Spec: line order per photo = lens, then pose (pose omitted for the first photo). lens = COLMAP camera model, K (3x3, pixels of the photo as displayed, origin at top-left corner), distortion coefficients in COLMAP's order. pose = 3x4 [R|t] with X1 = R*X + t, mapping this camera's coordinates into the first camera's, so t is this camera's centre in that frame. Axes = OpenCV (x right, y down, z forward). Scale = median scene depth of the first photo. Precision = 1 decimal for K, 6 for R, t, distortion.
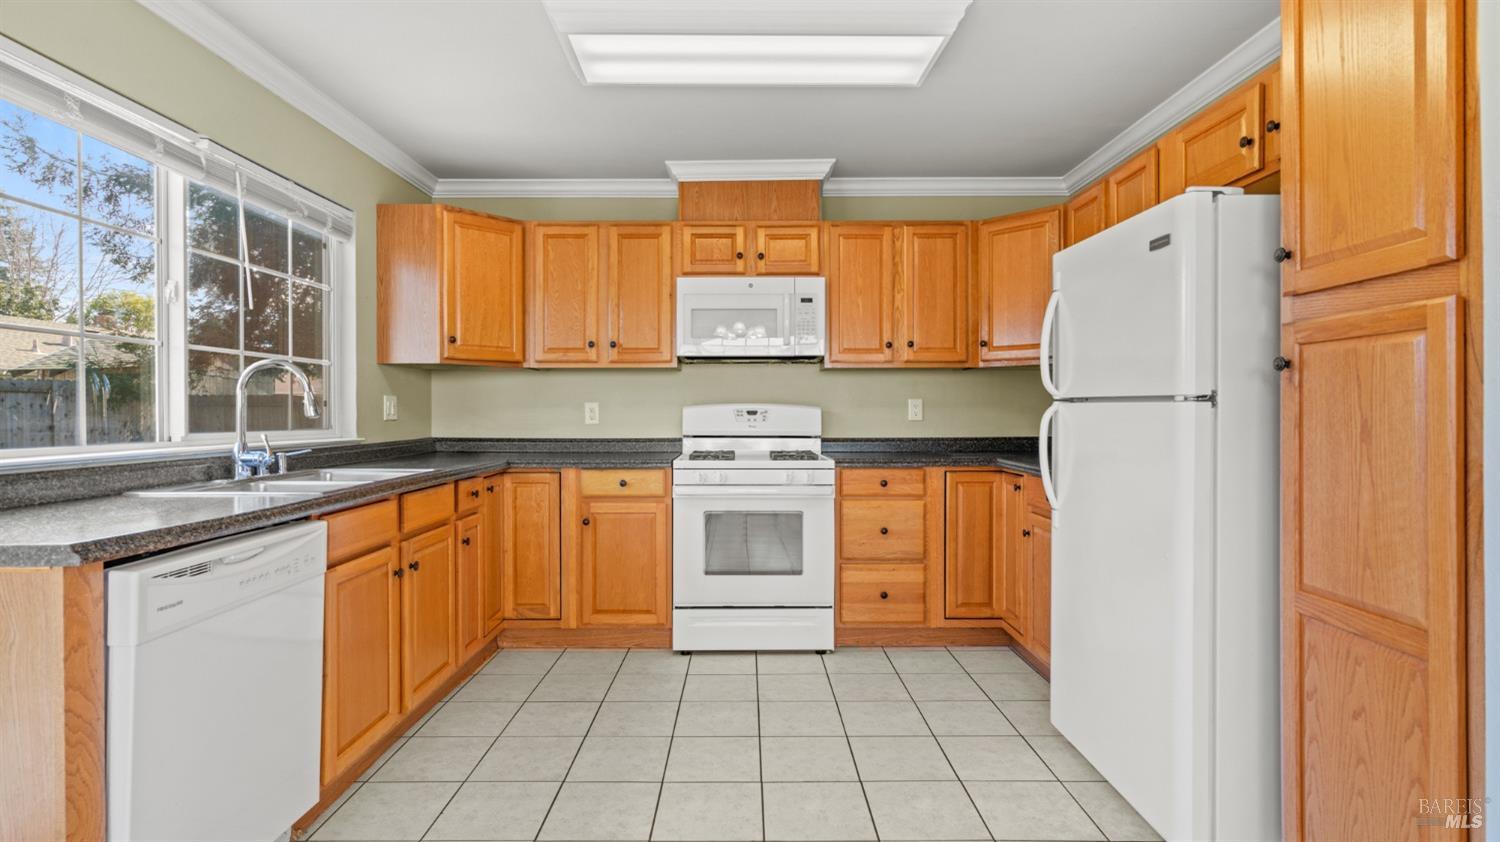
lens RADIAL K [[729.4, 0, 749.6], [0, 729.4, 414.0], [0, 0, 1]] dist [-0.001029, 0.002361]
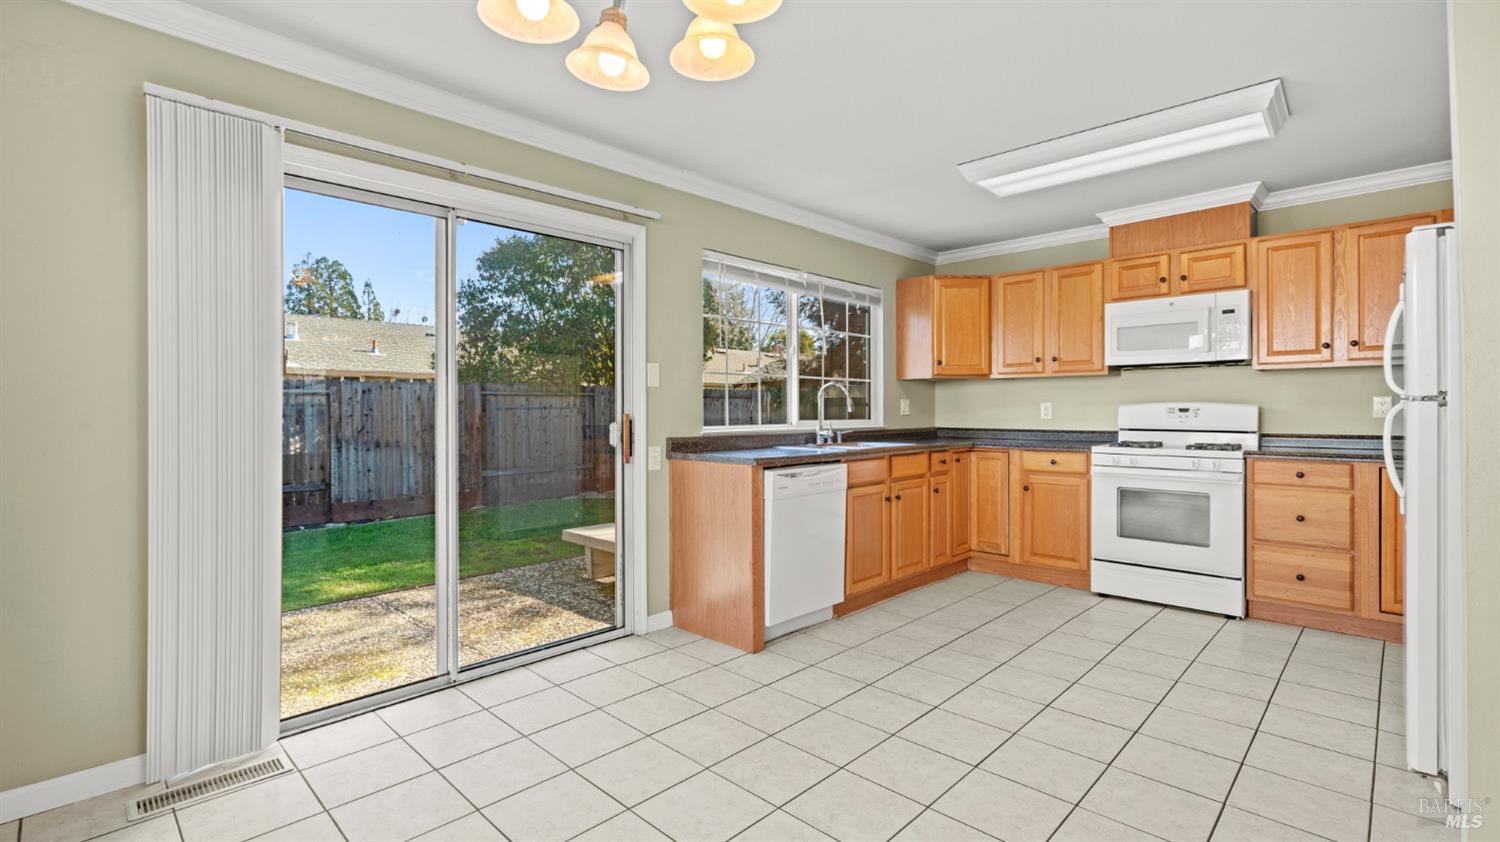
lens RADIAL K [[674.8, 0, 748.4], [0, 674.8, 413.9], [0, 0, 1]] dist [0.000759, 0.000259]
pose [[0.719239, 0.003740, -0.694752, 0.289200], [-0.001232, 0.999991, 0.004108, 0.000666], [0.694761, -0.002099, 0.719237, -0.296664]]
